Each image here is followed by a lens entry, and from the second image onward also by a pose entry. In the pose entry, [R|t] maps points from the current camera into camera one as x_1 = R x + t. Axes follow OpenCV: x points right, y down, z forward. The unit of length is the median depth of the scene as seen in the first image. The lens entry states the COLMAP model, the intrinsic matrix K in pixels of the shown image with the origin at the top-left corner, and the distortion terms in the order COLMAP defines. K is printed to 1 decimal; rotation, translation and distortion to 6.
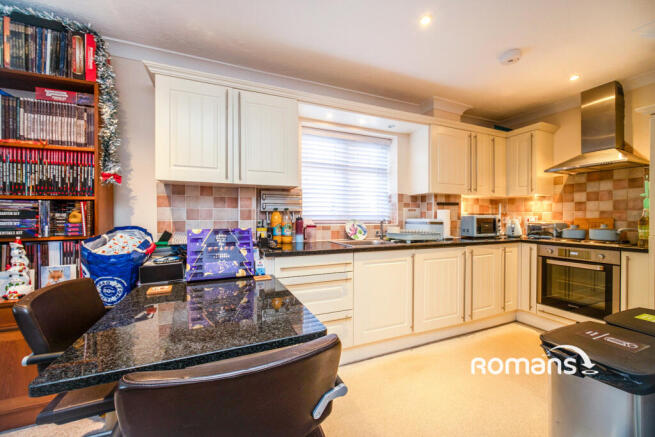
lens RADIAL K [[264.6, 0, 328.4], [0, 264.6, 218.7], [0, 0, 1]] dist [-0.000622, 0.000044]
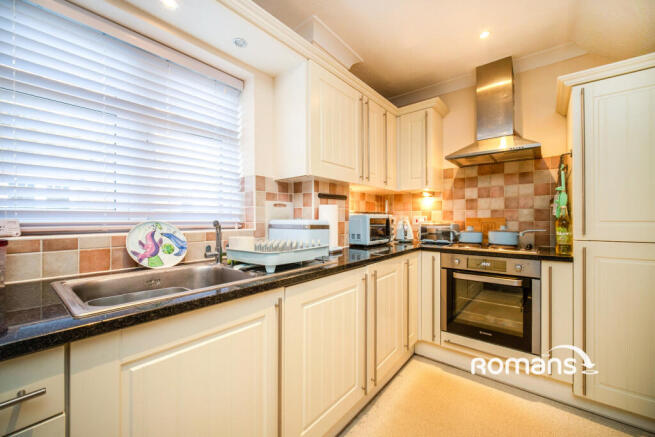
lens RADIAL K [[264.6, 0, 328.4], [0, 264.6, 218.7], [0, 0, 1]] dist [-0.000622, 0.000044]
pose [[0.890707, -0.003330, 0.454566, 0.039022], [0.004767, 0.999987, -0.002014, -0.000071], [-0.454553, 0.003961, 0.890711, 0.115291]]
